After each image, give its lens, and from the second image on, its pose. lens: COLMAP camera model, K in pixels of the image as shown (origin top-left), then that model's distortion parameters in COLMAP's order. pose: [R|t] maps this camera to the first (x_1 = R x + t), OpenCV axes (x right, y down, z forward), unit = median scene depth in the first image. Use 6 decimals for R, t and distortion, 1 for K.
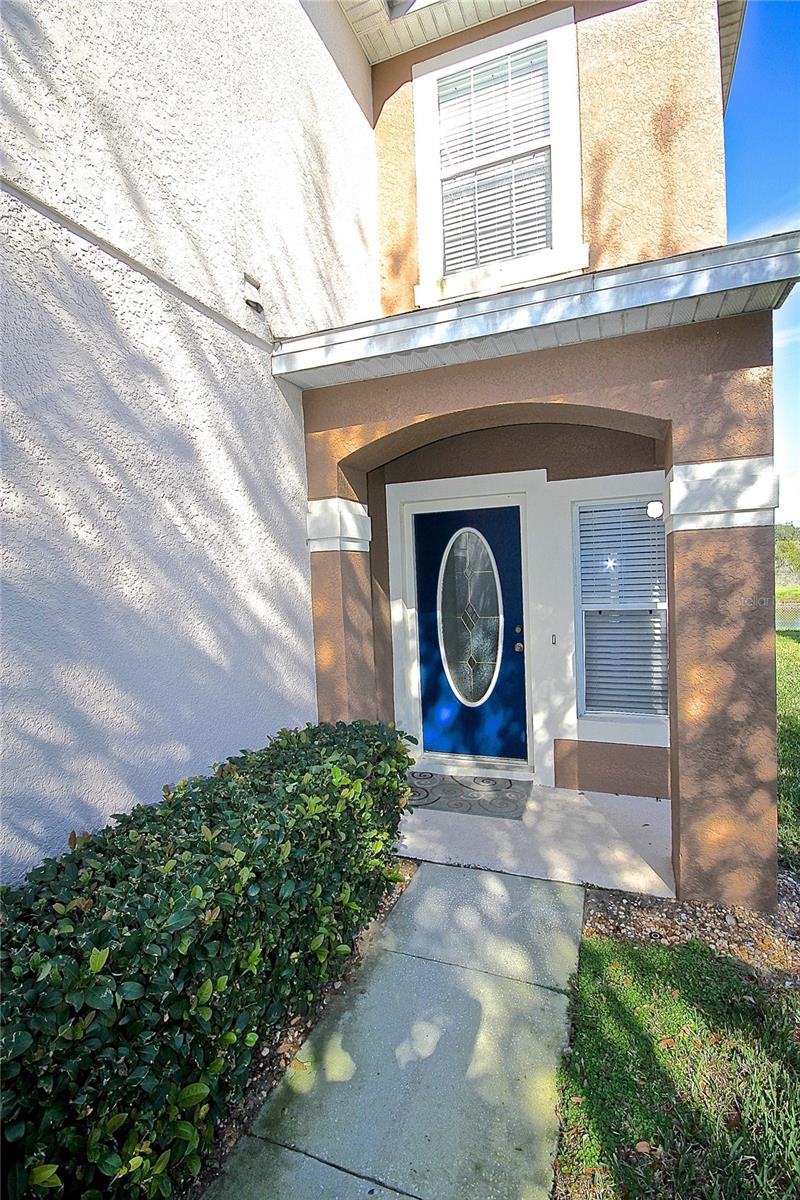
lens RADIAL K [[553.1, 0, 399.9], [0, 553.1, 599.6], [0, 0, 1]] dist [0.002922, -0.007932]
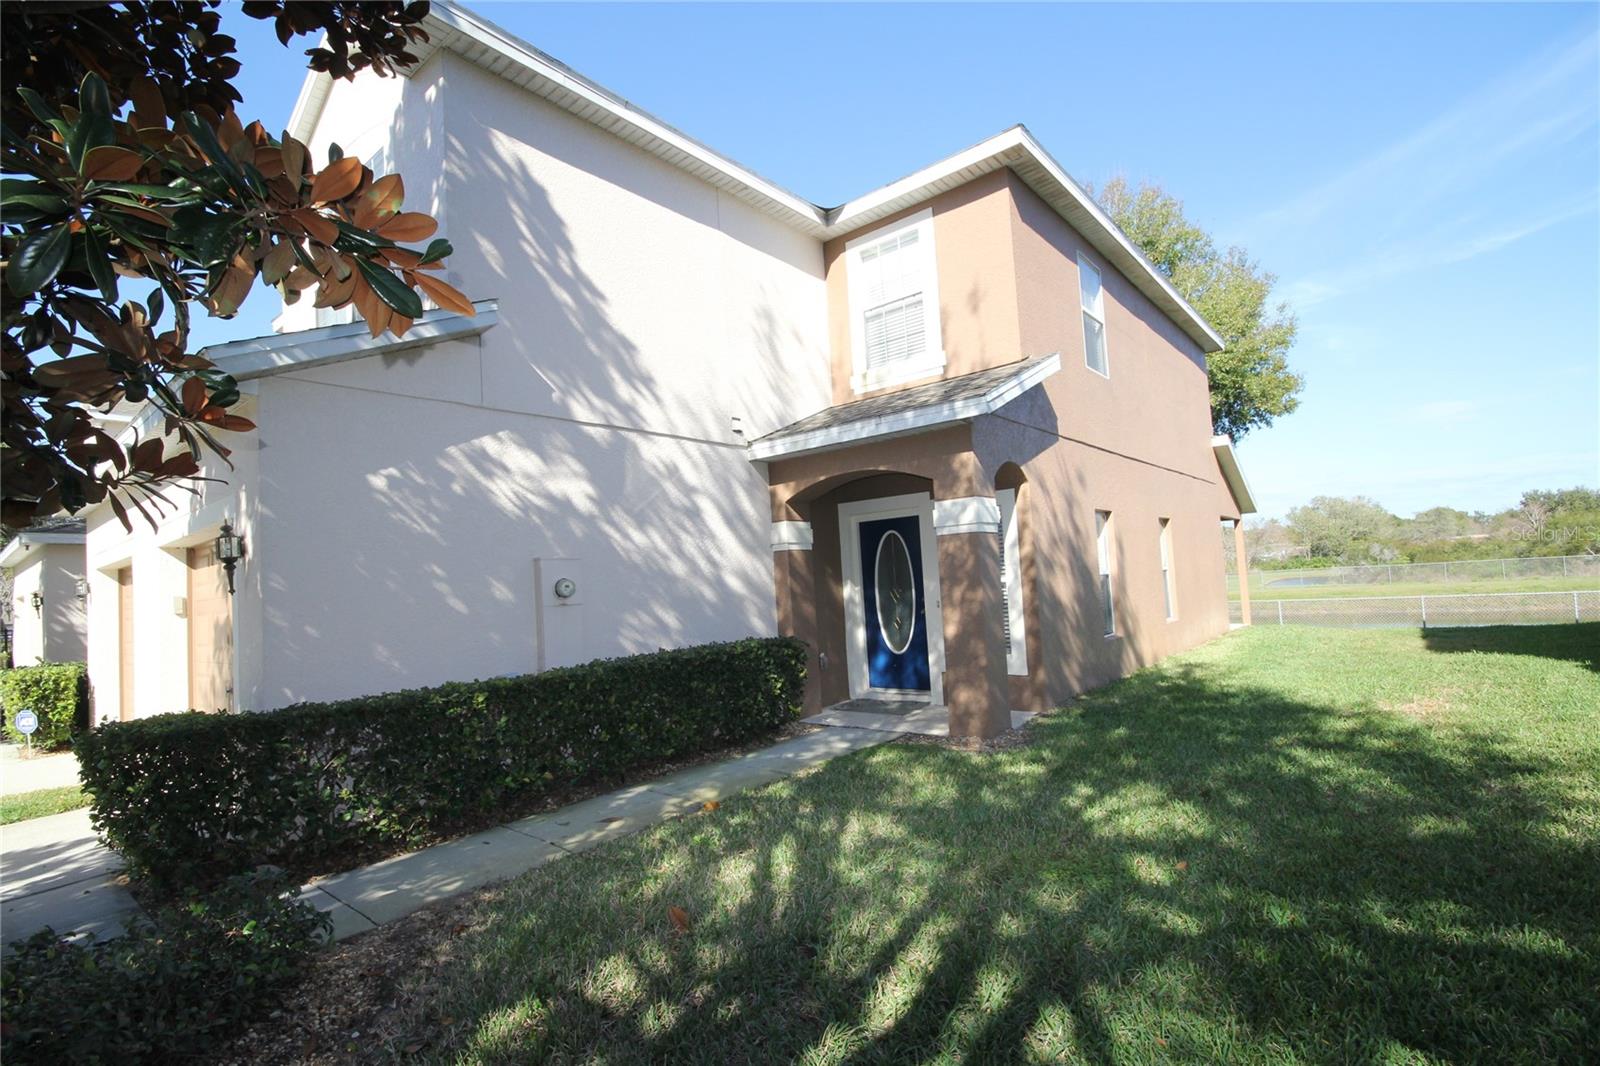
lens RADIAL K [[737.4, 0, 798.8], [0, 737.4, 535.2], [0, 0, 1]] dist [0.002922, -0.007932]
pose [[0.949112, -0.041146, -0.312239, 0.532755], [0.010211, 0.994928, -0.100071, 0.079830], [0.314773, 0.091791, 0.944718, -0.985295]]
